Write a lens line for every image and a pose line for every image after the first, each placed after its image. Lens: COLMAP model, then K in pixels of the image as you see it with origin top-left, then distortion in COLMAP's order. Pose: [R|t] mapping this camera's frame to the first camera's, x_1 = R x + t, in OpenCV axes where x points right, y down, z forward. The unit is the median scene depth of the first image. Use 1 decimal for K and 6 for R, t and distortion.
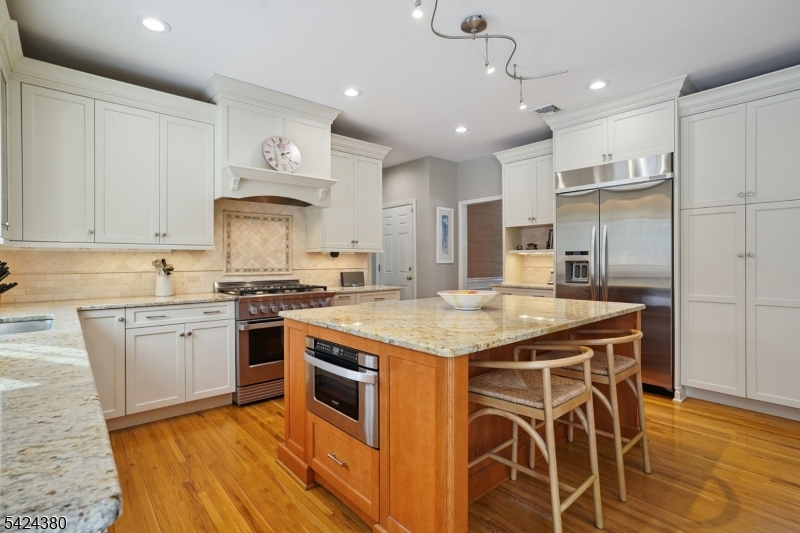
lens RADIAL K [[387.8, 0, 392.2], [0, 387.8, 259.4], [0, 0, 1]] dist [-0.001982, 0.003466]
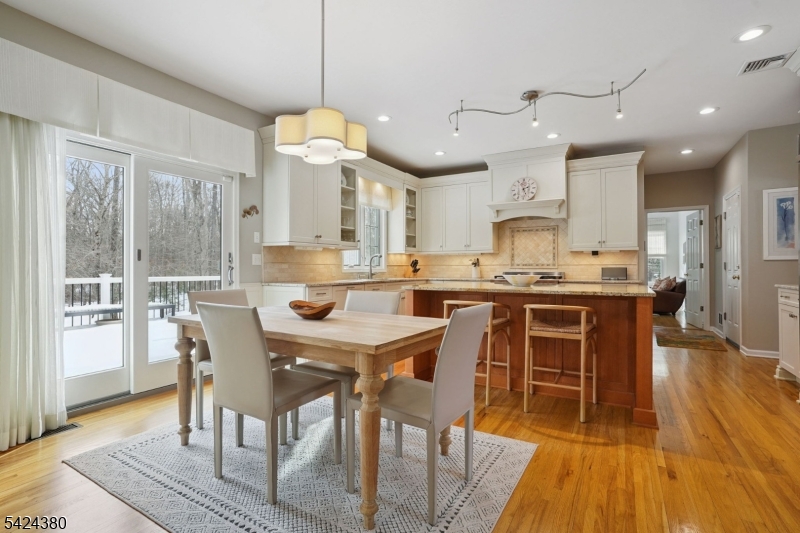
lens RADIAL K [[387.8, 0, 402.3], [0, 387.8, 264.1], [0, 0, 1]] dist [-0.001982, 0.003466]
pose [[0.336039, -0.004297, -0.941838, 0.906133], [0.003462, 0.999988, -0.003327, 0.027555], [0.941842, -0.002143, 0.336050, 0.024213]]
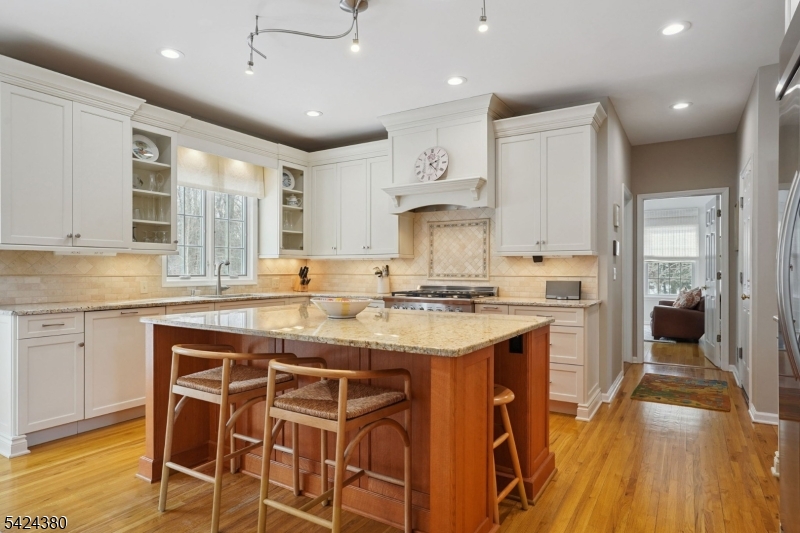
lens RADIAL K [[464.1, 0, 392.1], [0, 464.1, 269.3], [0, 0, 1]] dist [-0.001412, -0.004265]
pose [[0.290852, 0.004175, -0.956759, 0.795903], [0.002267, 0.999985, 0.005053, 0.004574], [0.956765, -0.003639, 0.290838, 0.482026]]
